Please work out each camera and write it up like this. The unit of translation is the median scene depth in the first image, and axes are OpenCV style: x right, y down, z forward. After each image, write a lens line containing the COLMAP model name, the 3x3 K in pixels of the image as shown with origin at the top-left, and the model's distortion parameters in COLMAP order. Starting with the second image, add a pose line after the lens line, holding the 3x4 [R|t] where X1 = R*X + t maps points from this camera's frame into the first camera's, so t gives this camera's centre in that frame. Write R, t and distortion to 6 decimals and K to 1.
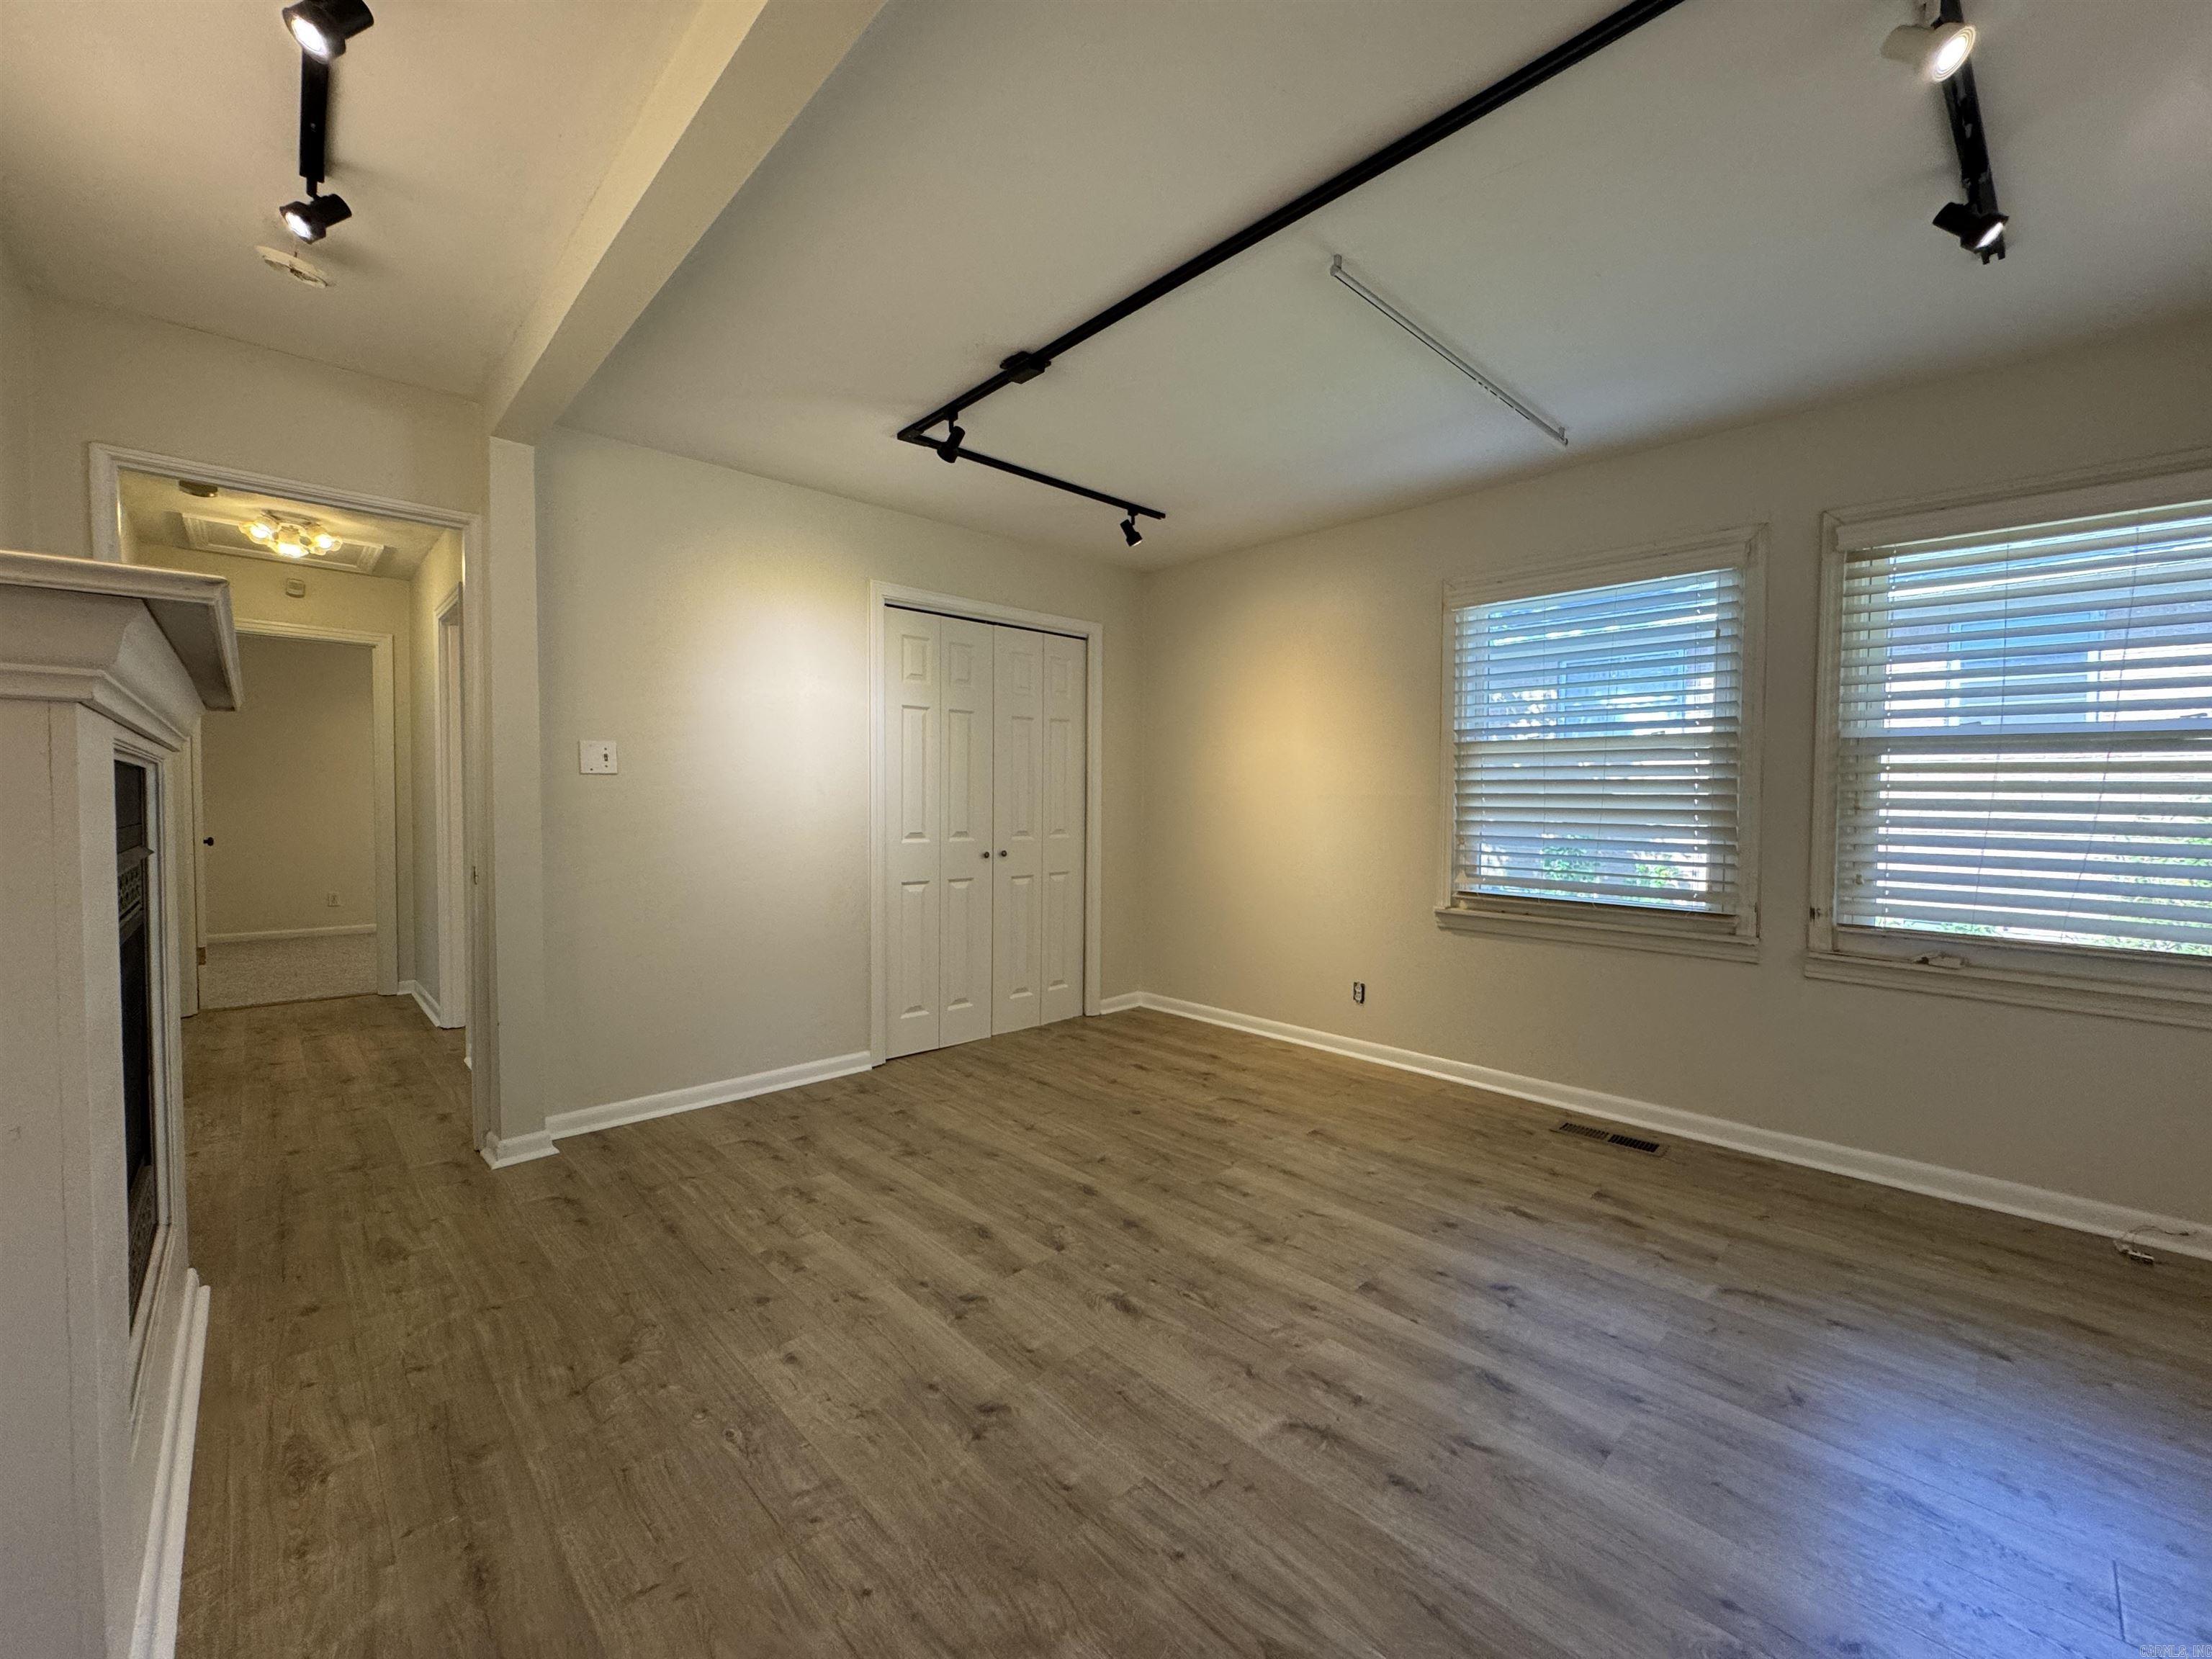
lens RADIAL K [[882.9, 0, 1112.8], [0, 882.9, 824.5], [0, 0, 1]] dist [-0.002948, 0.000756]
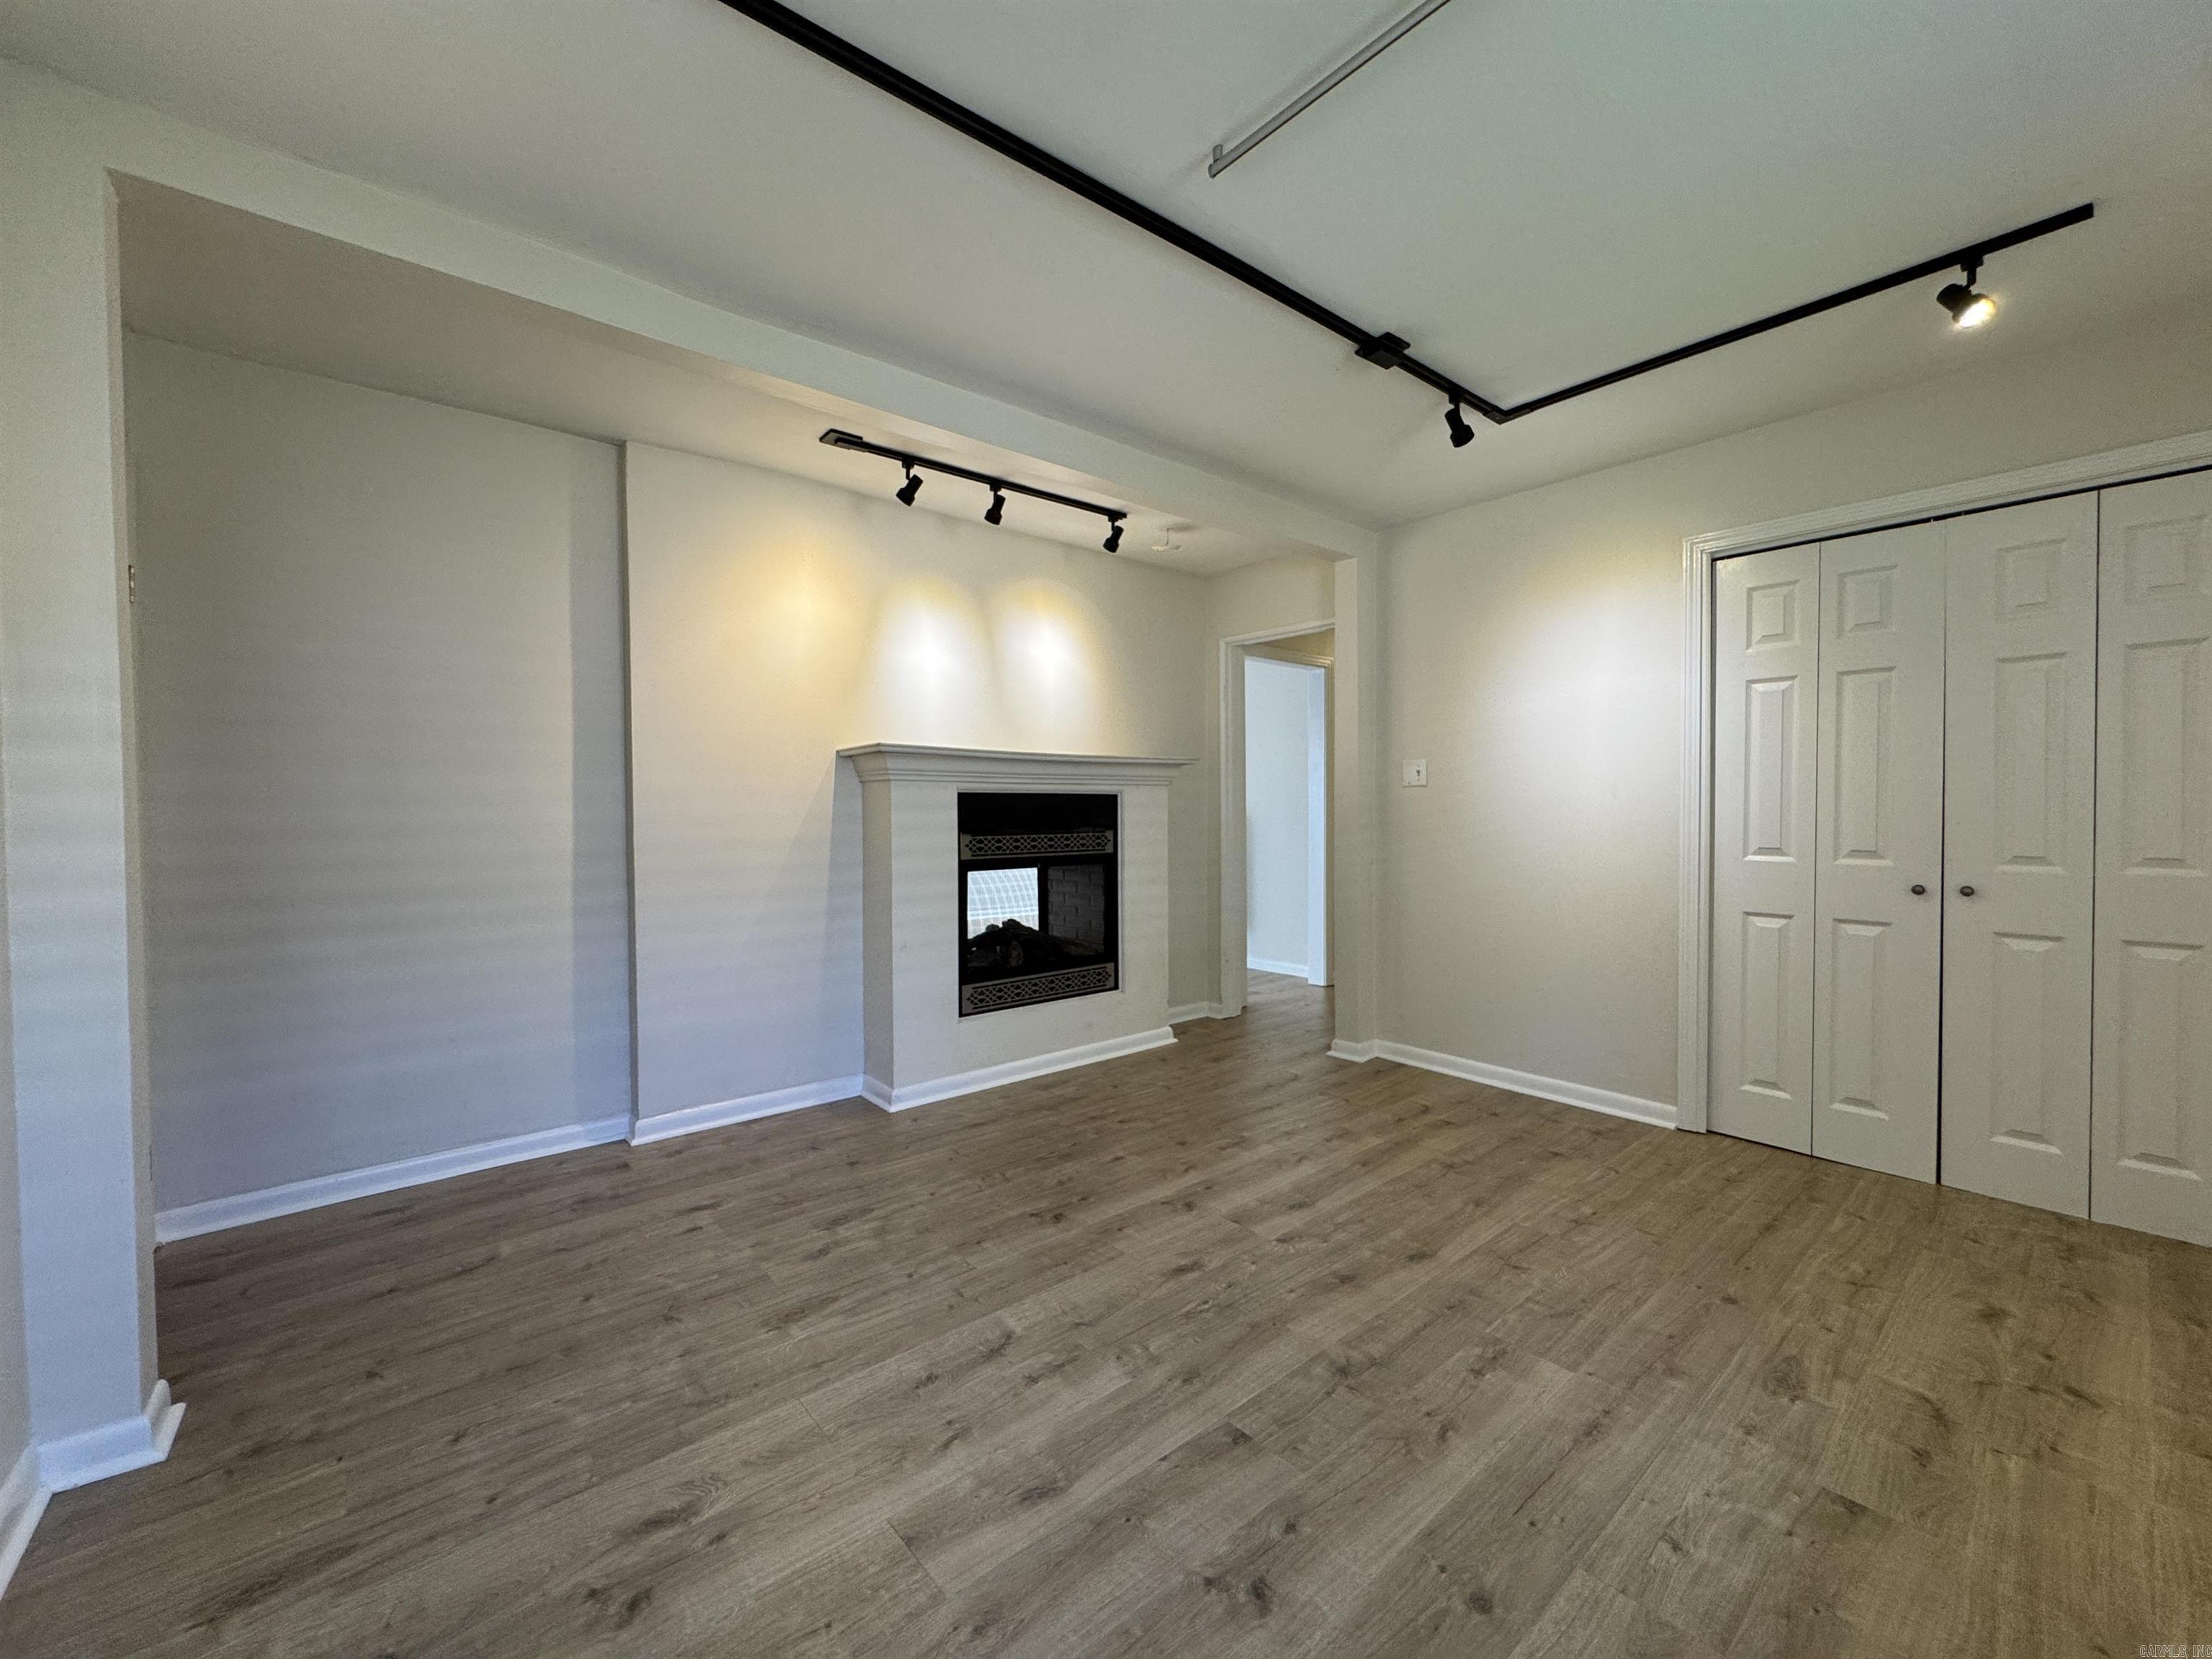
lens RADIAL K [[882.9, 0, 1097.8], [0, 882.9, 828.5], [0, 0, 1]] dist [-0.002948, 0.000756]
pose [[-0.064063, 0.017615, -0.997790, 0.824173], [-0.024593, 0.999513, 0.019224, -0.010995], [0.997643, 0.025770, -0.063599, 0.715332]]
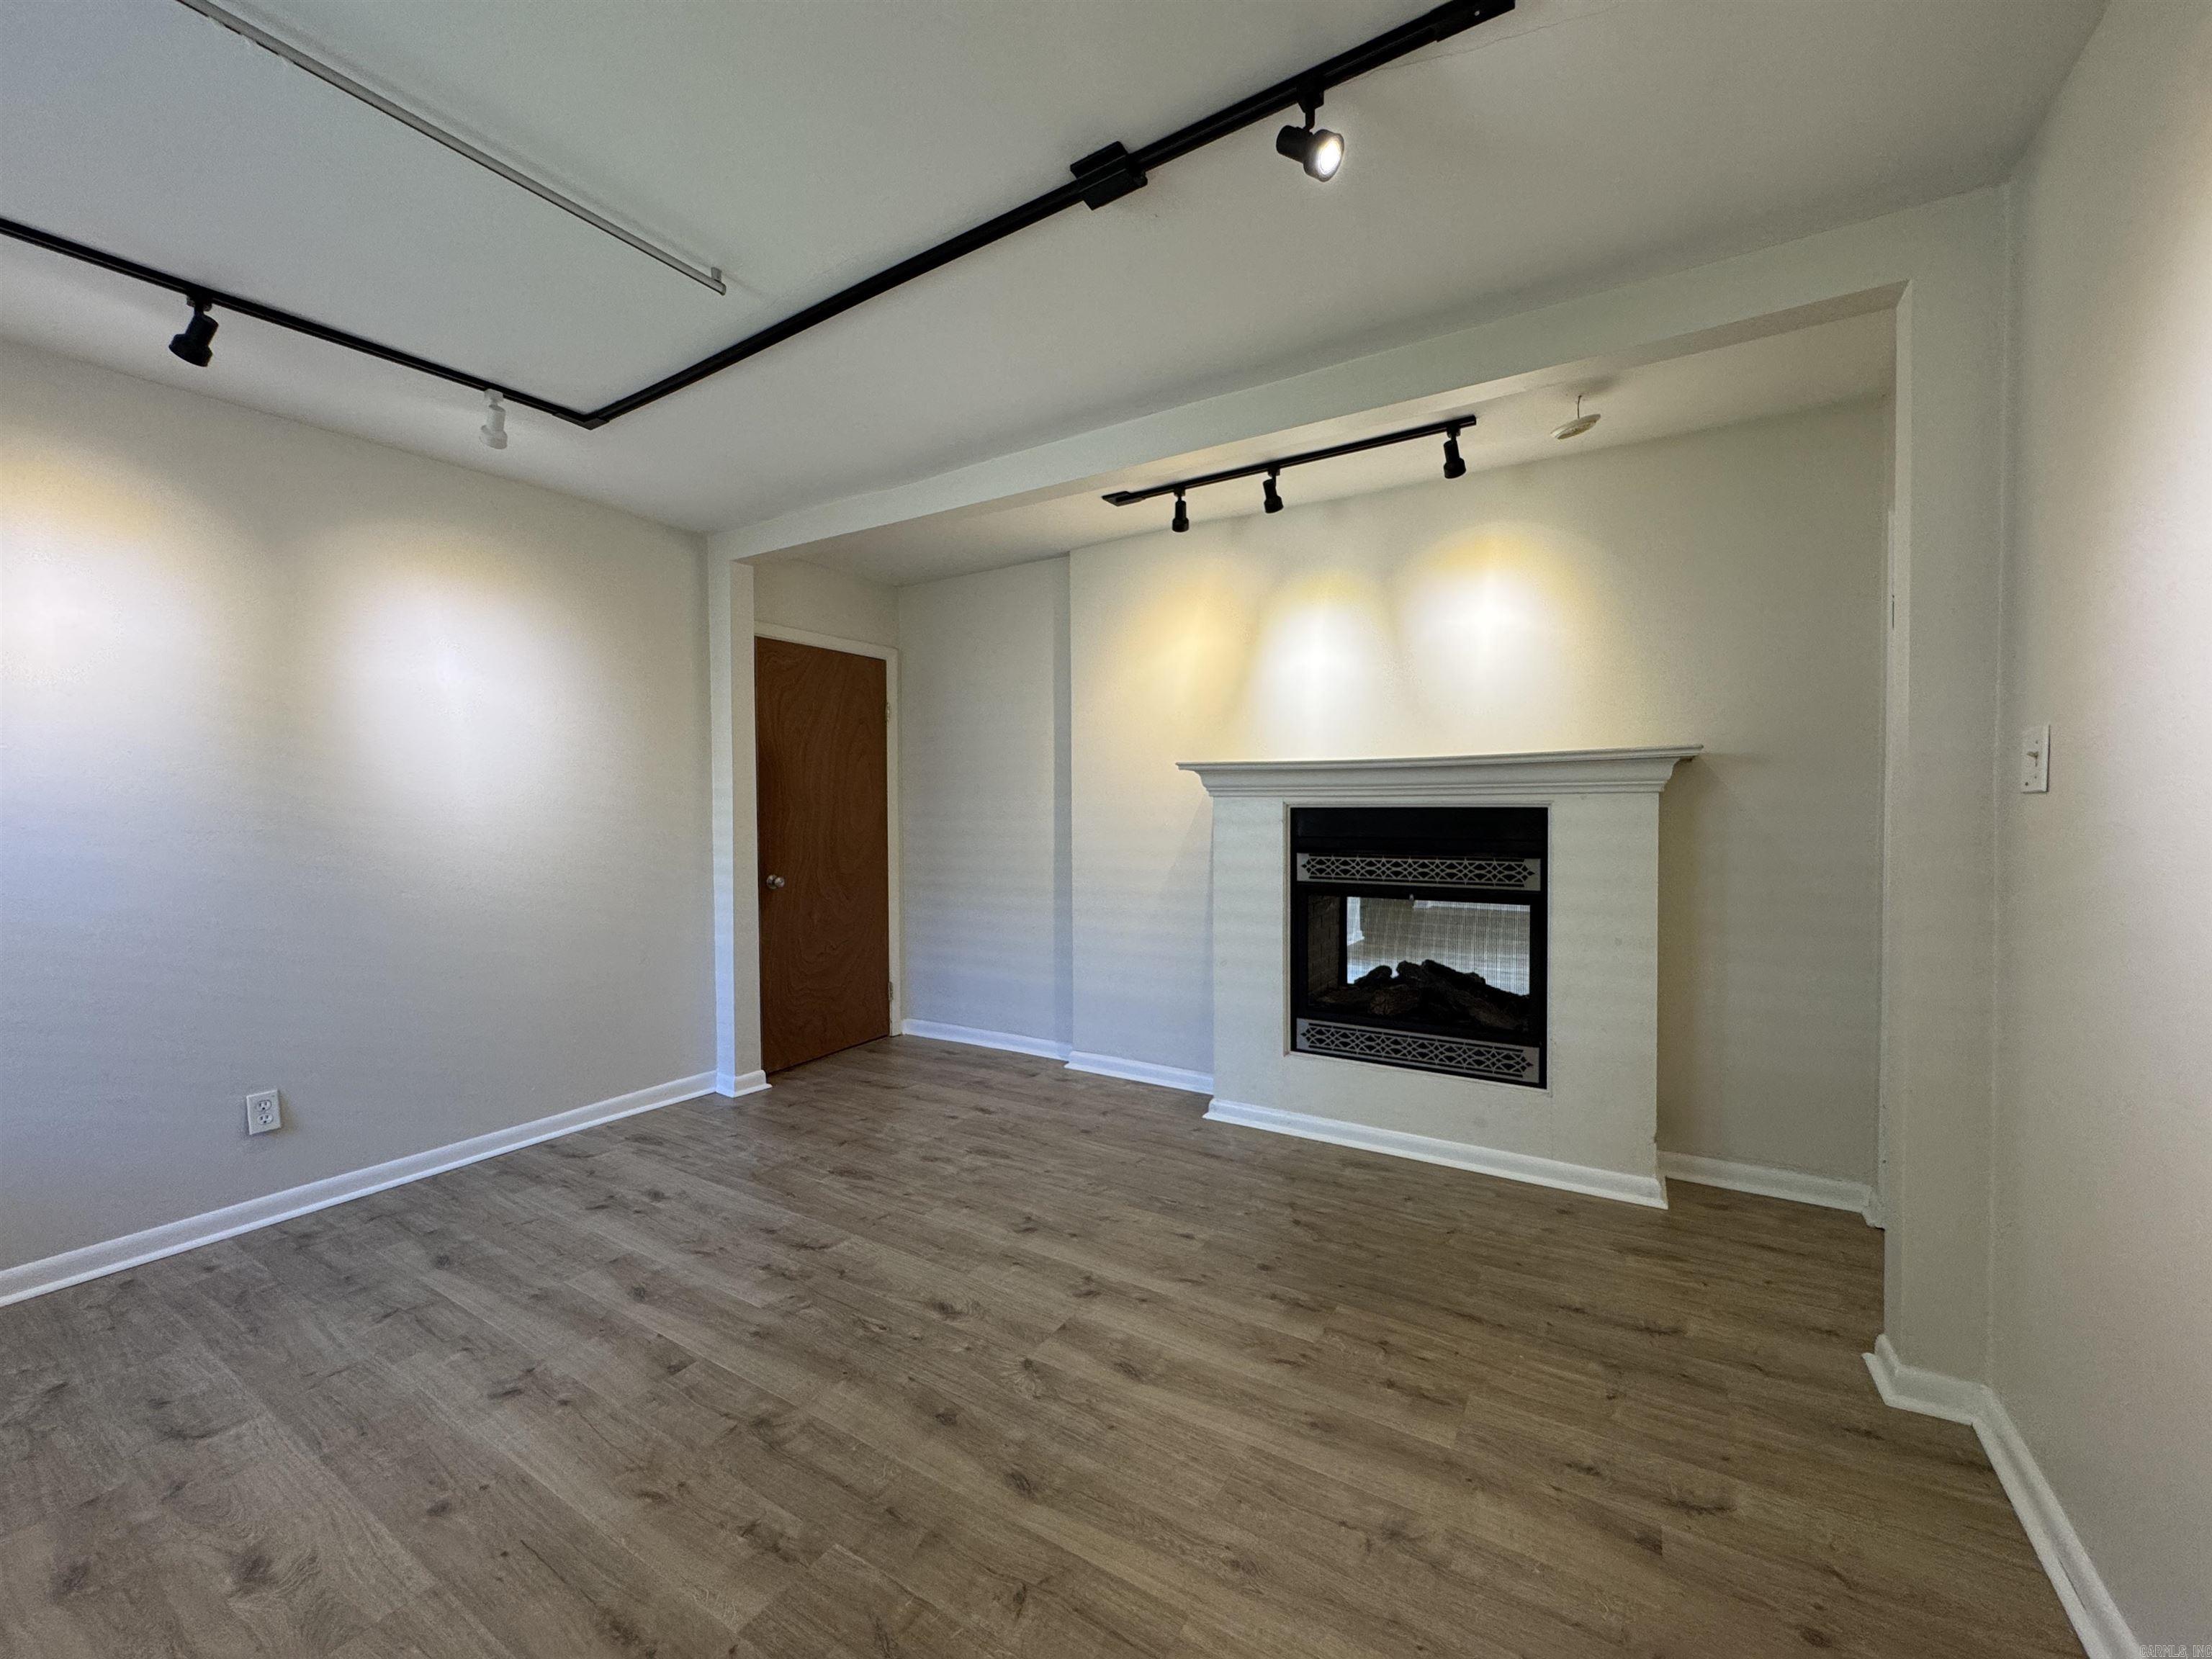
lens RADIAL K [[882.9, 0, 1112.3], [0, 882.9, 828.9], [0, 0, 1]] dist [-0.002948, 0.000756]
pose [[-0.967773, 0.006826, -0.251733, 0.061263], [-0.006684, 0.998584, 0.052772, -0.068606], [0.251737, 0.052754, -0.966357, 1.545558]]
